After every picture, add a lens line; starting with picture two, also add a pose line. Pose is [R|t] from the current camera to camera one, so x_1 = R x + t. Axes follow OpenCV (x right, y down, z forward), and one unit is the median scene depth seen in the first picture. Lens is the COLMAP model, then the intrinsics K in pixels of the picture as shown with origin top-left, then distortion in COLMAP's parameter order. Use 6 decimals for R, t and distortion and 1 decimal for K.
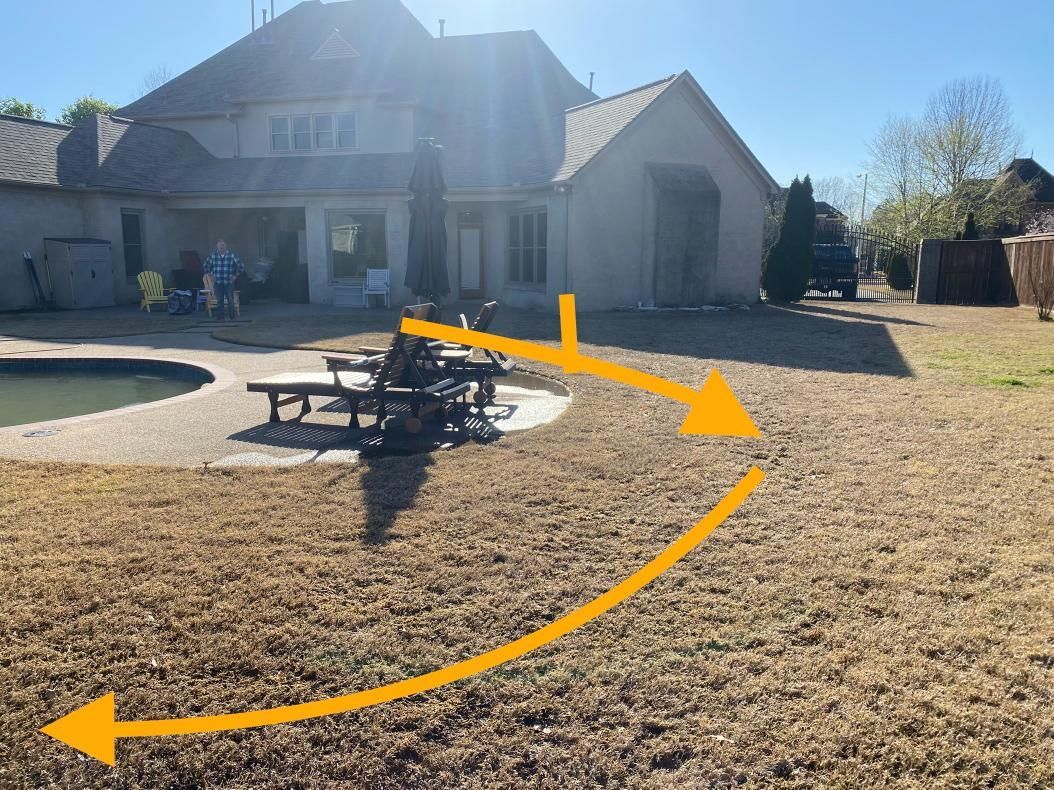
lens RADIAL K [[801.4, 0, 530.3], [0, 801.4, 407.7], [0, 0, 1]] dist [-0.033960, 0.046930]
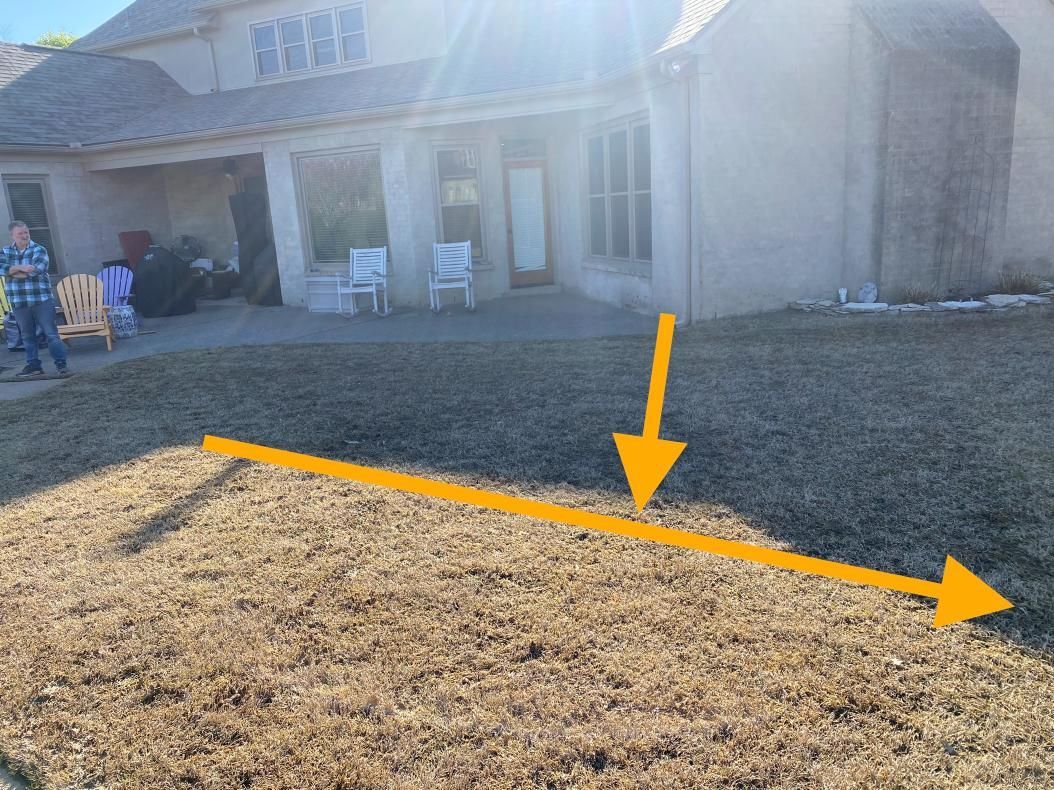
lens RADIAL K [[801.4, 0, 530.3], [0, 801.4, 407.7], [0, 0, 1]] dist [-0.033960, 0.046930]
pose [[0.985743, -0.024852, -0.166413, 0.024114], [0.035571, 0.997458, 0.061749, -0.089605], [0.164455, -0.066788, 0.984121, 0.440281]]
